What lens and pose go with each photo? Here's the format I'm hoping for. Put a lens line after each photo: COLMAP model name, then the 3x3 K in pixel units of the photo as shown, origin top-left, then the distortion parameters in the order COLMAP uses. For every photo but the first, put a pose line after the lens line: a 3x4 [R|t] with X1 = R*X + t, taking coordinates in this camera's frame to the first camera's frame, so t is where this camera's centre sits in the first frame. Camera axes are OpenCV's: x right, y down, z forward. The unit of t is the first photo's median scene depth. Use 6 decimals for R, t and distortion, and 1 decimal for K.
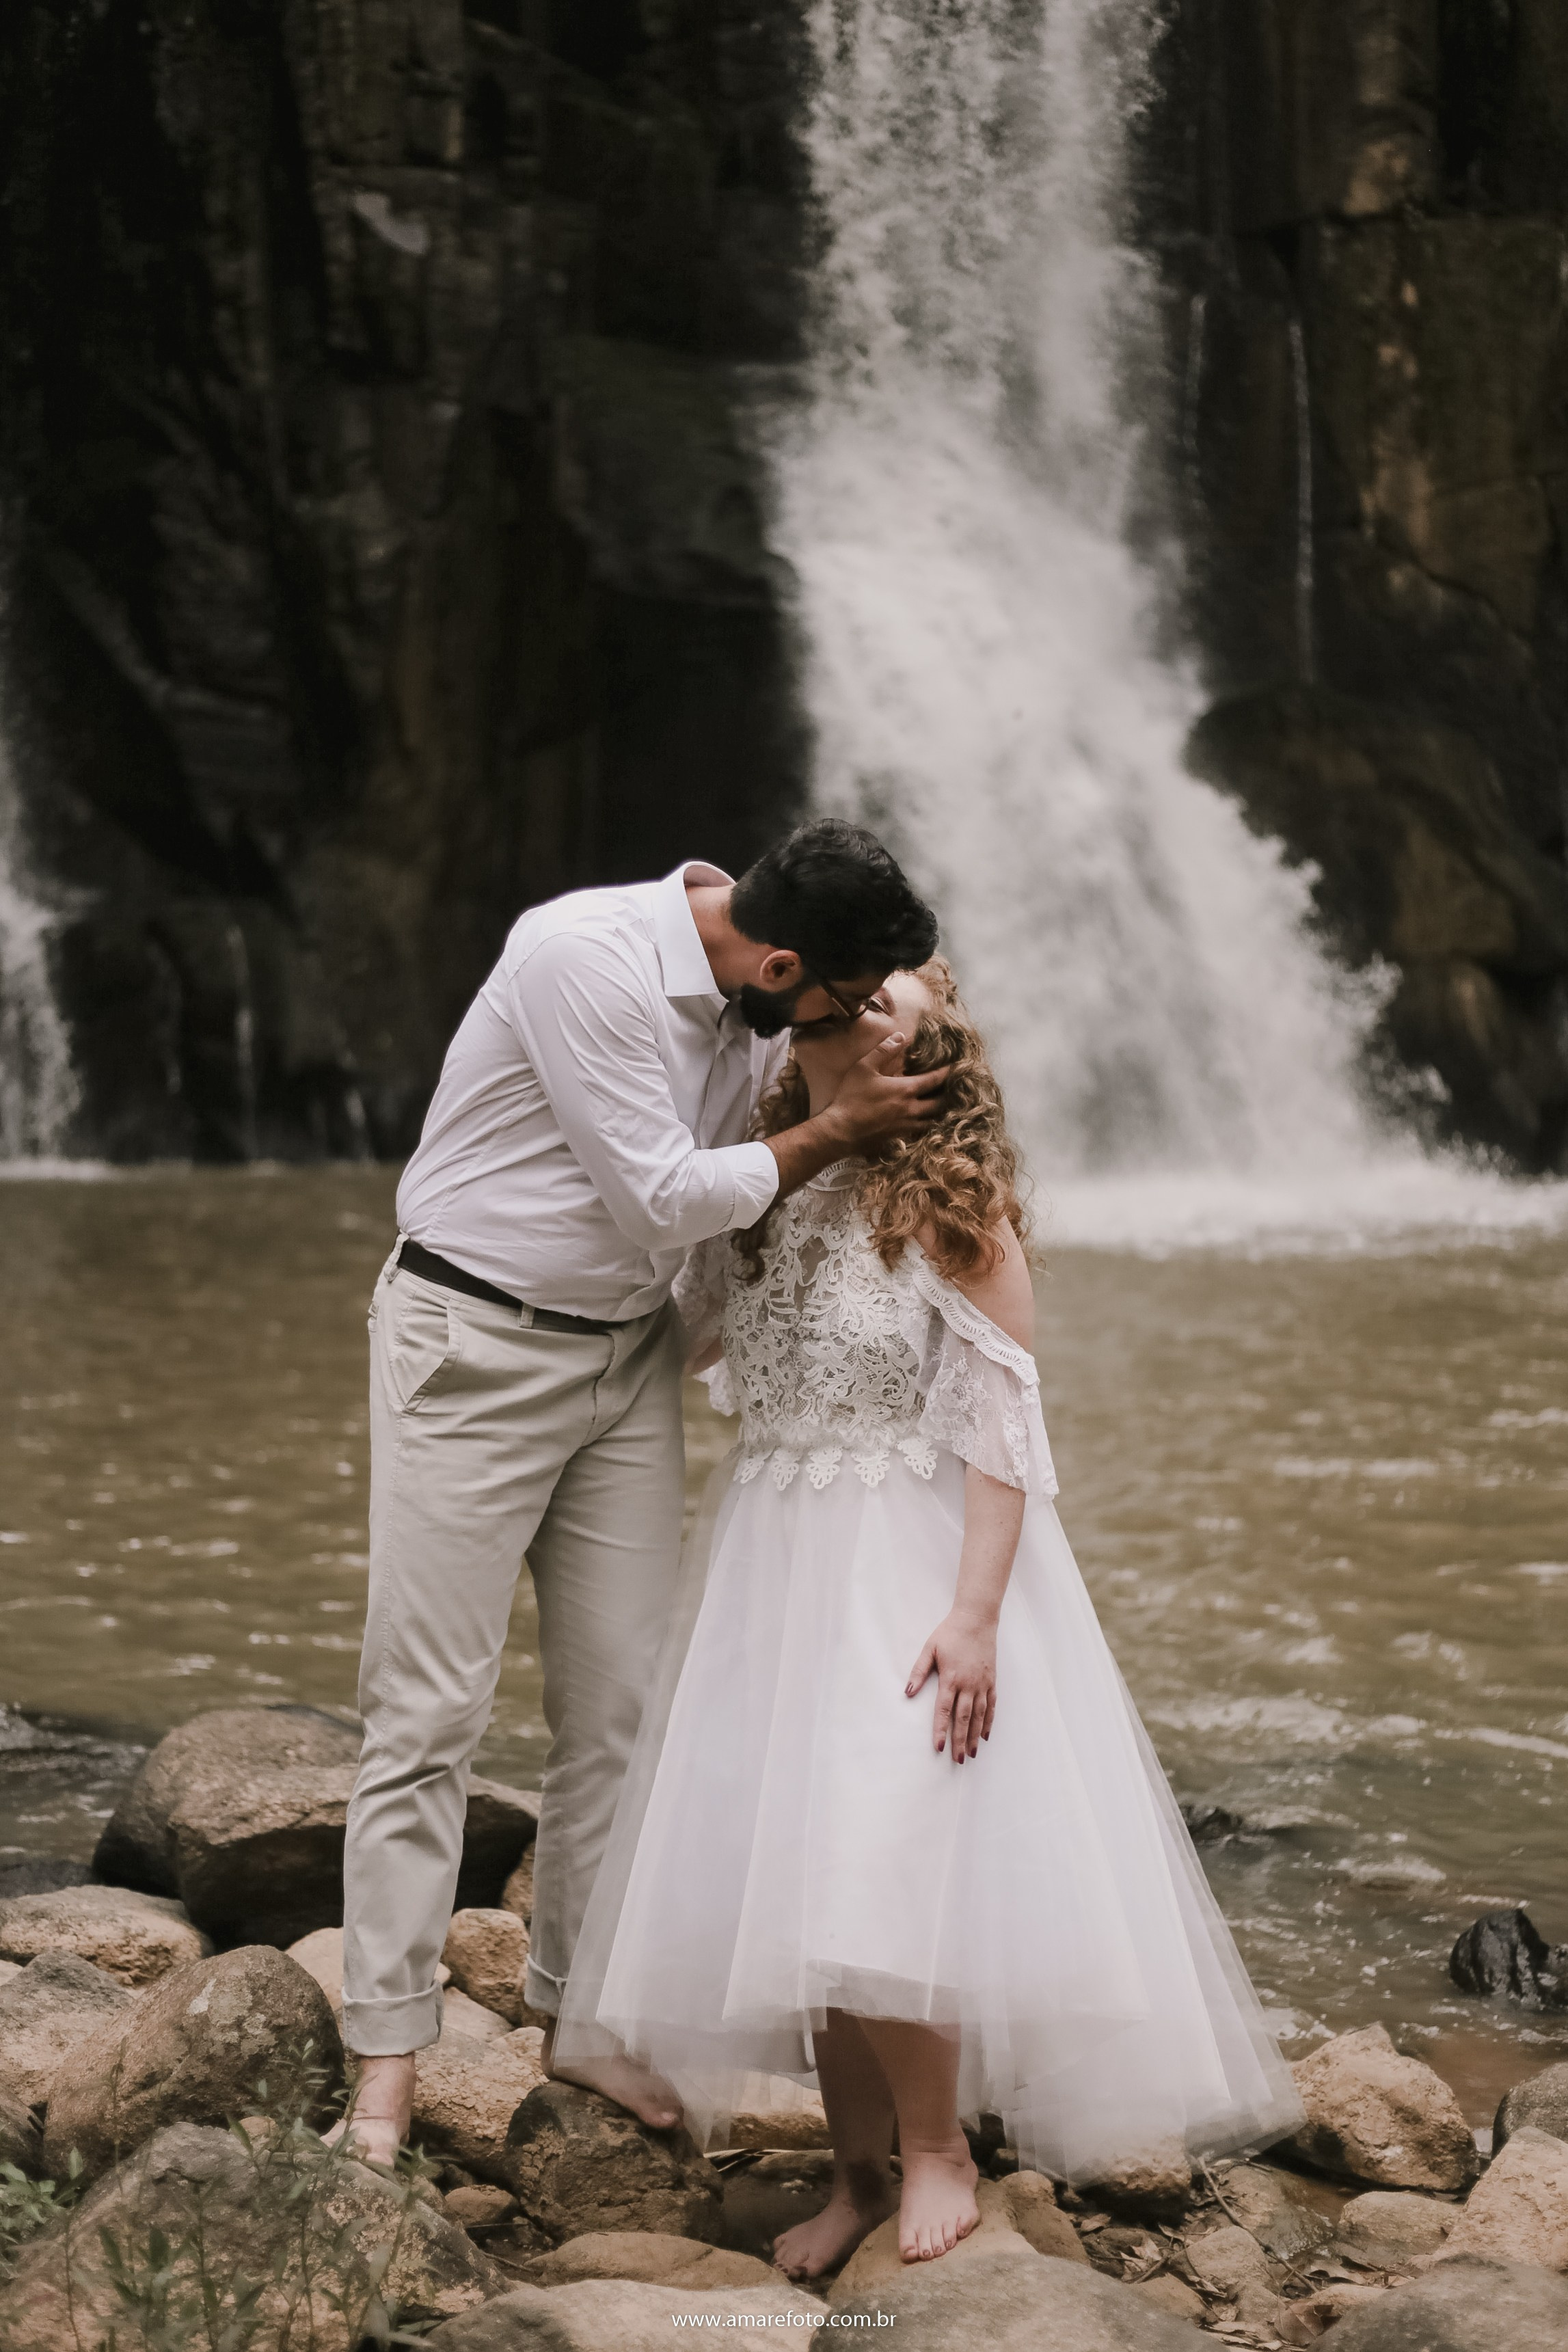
lens RADIAL K [[3618.9, 0, 784.0], [0, 3618.9, 1176.0], [0, 0, 1]] dist [-0.097829, -0.060427]
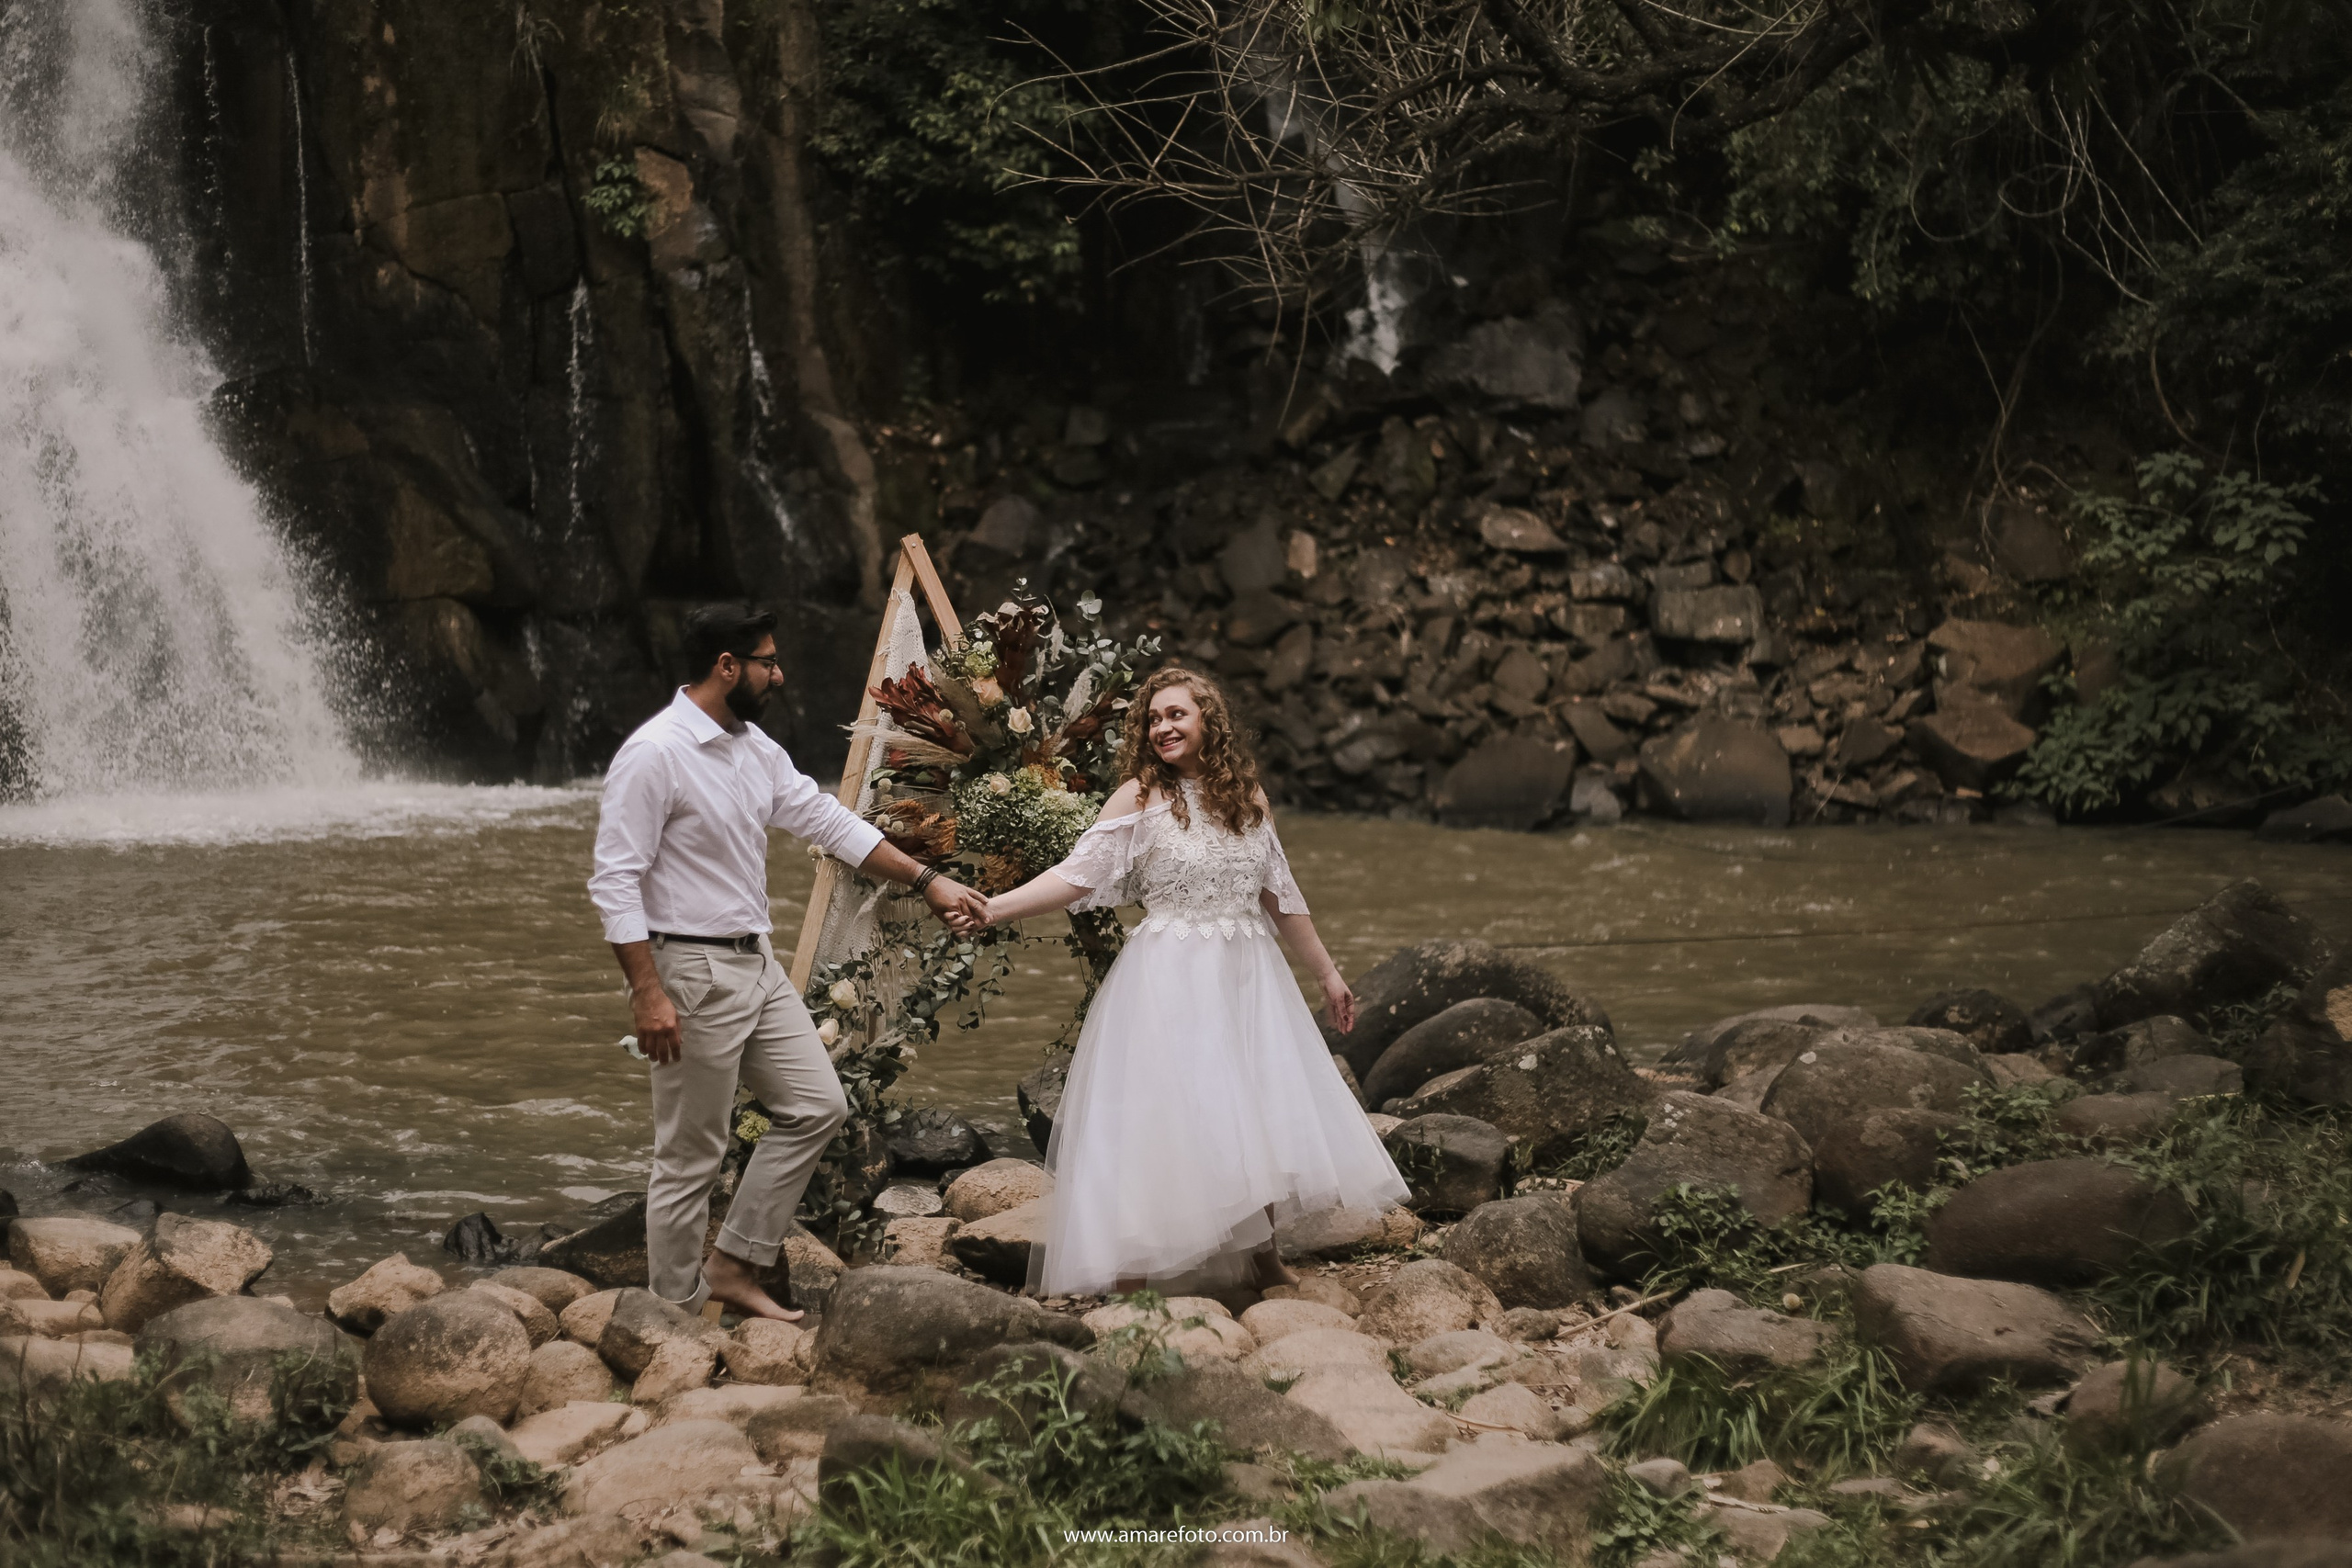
lens RADIAL K [[3440.8, 0, 1163.5], [0, 3440.8, 780.5], [0, 0, 1]] dist [-0.104468, -0.016768]
pose [[0.925356, -0.035638, 0.377420, -0.021553], [0.035598, 0.999341, 0.007083, 0.000249], [-0.377424, 0.006881, 0.926015, -0.133547]]
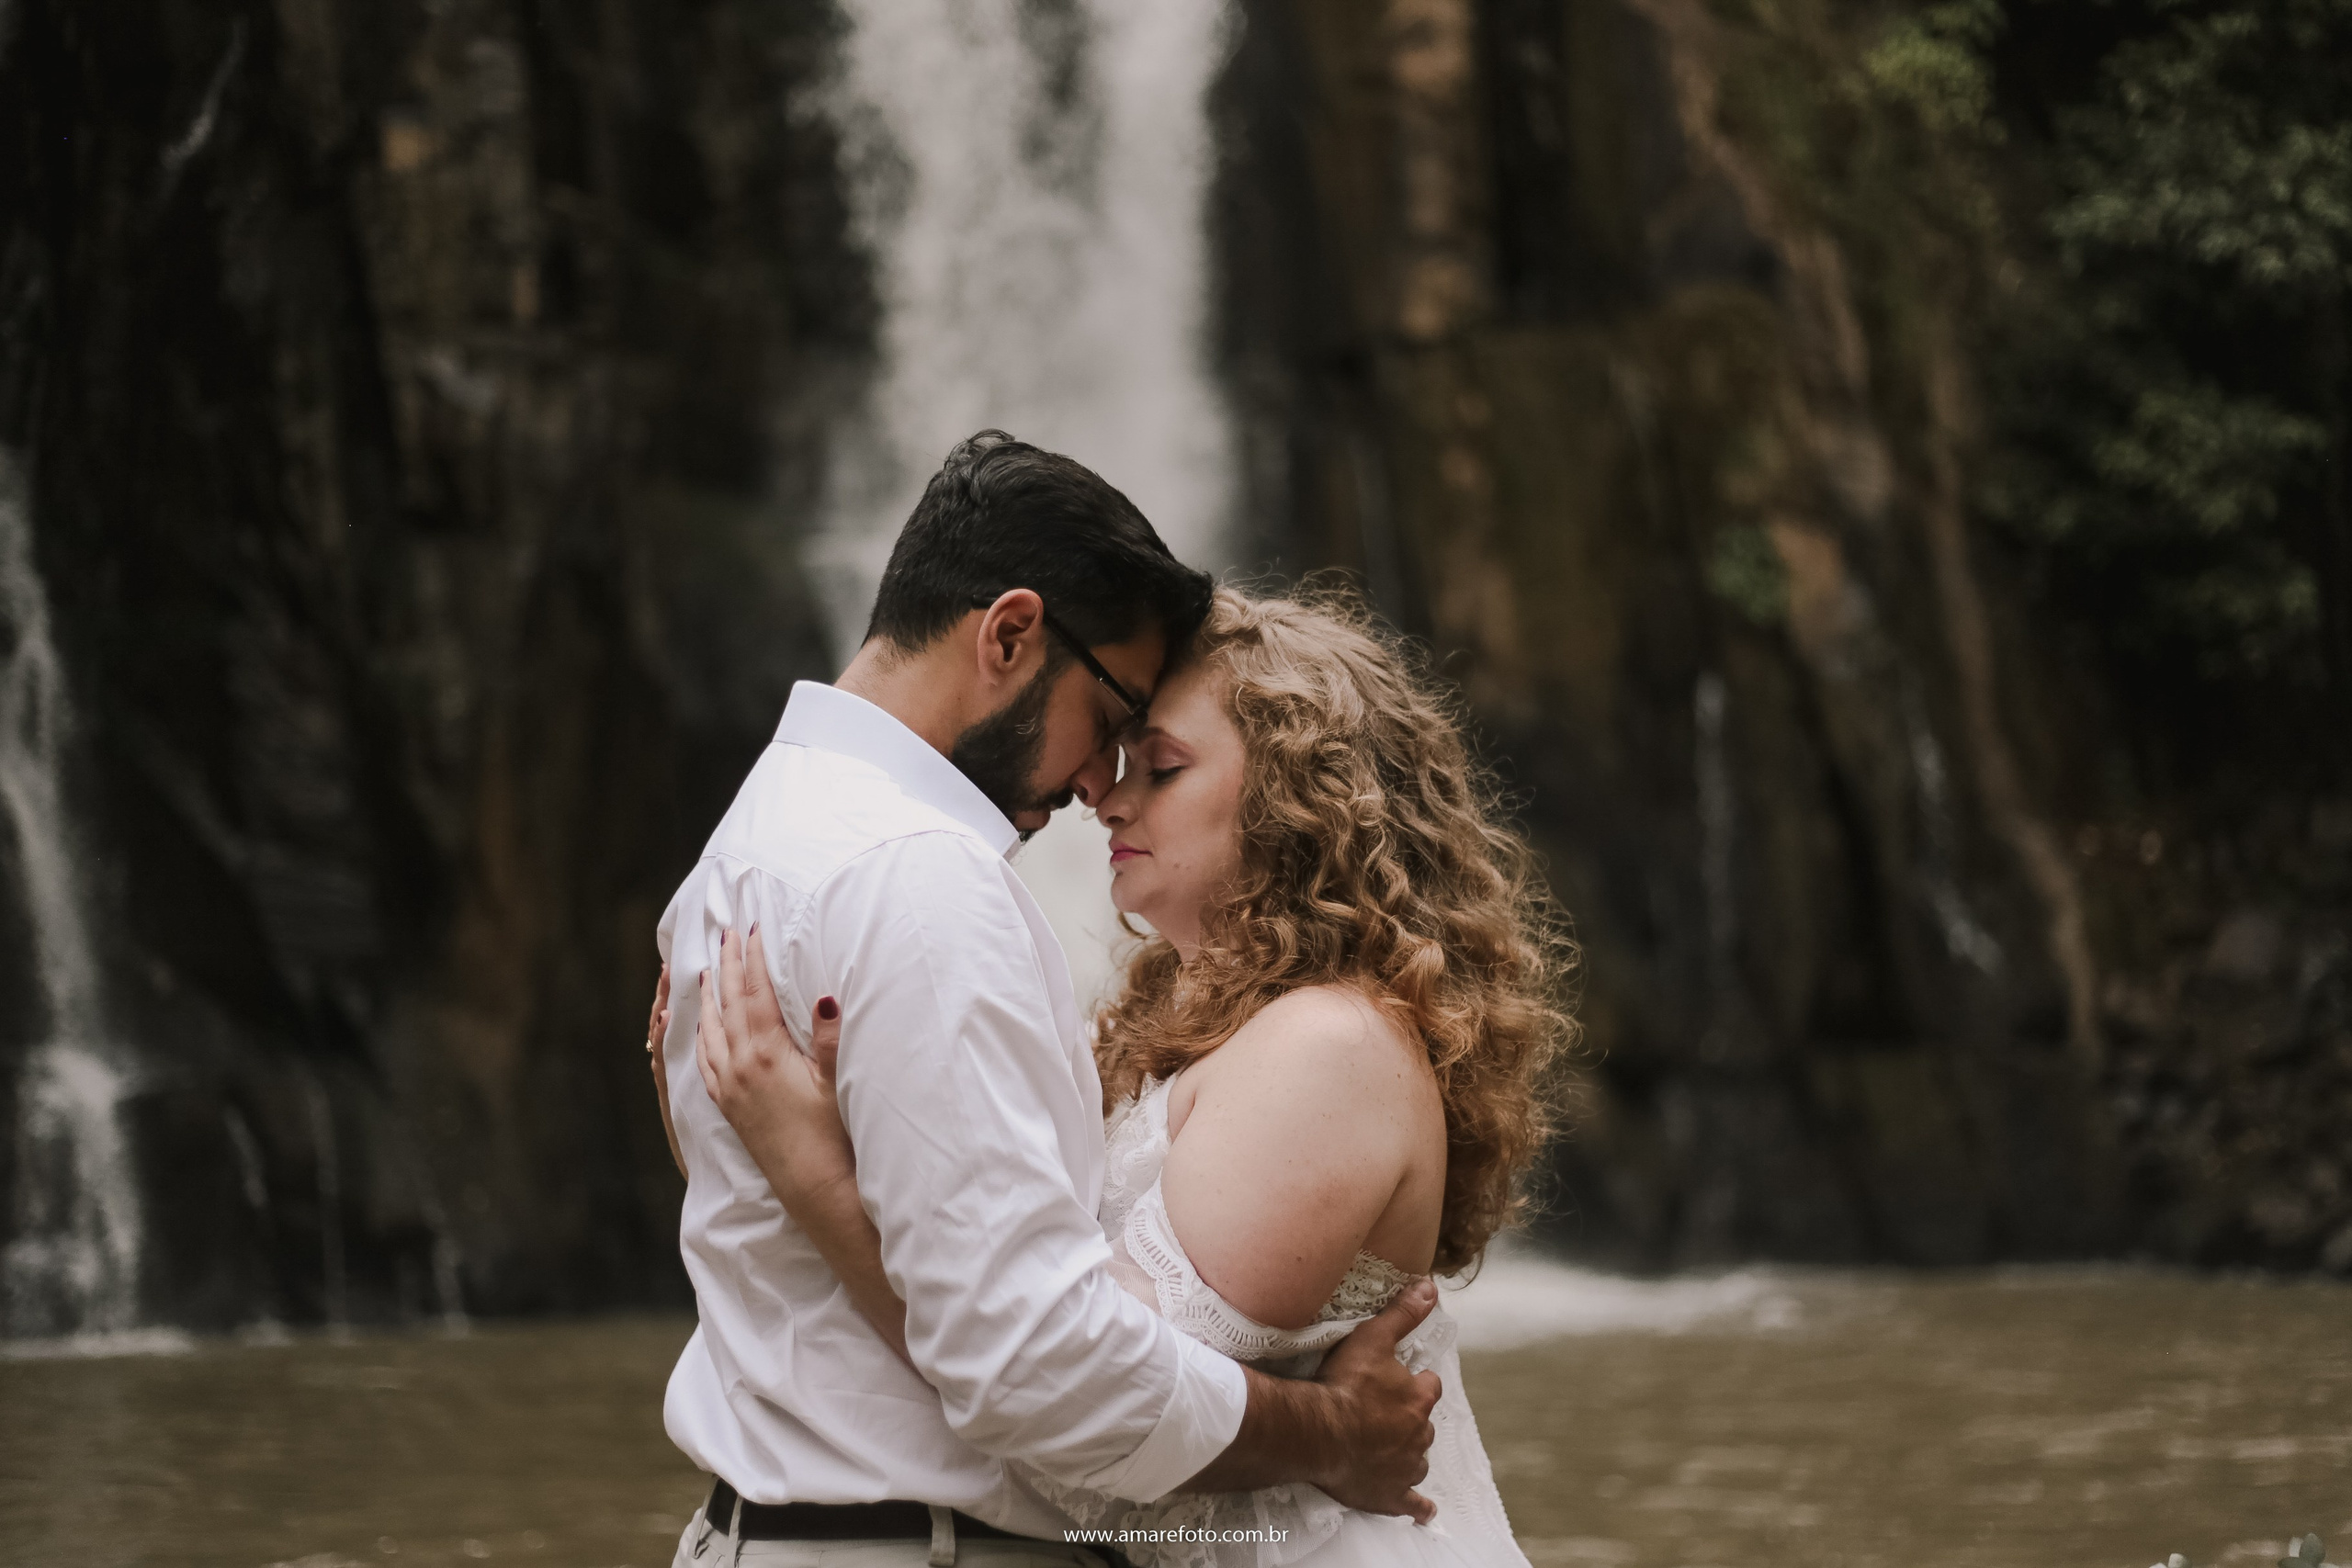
lens RADIAL K [[3440.8, 0, 1163.5], [0, 3440.8, 780.5], [0, 0, 1]] dist [-0.104468, -0.016768]
pose [[0.996978, -0.045073, 0.063277, 0.020778], [0.054585, 0.985977, -0.157700, 0.007017], [-0.055282, 0.160678, 0.985458, 0.063233]]
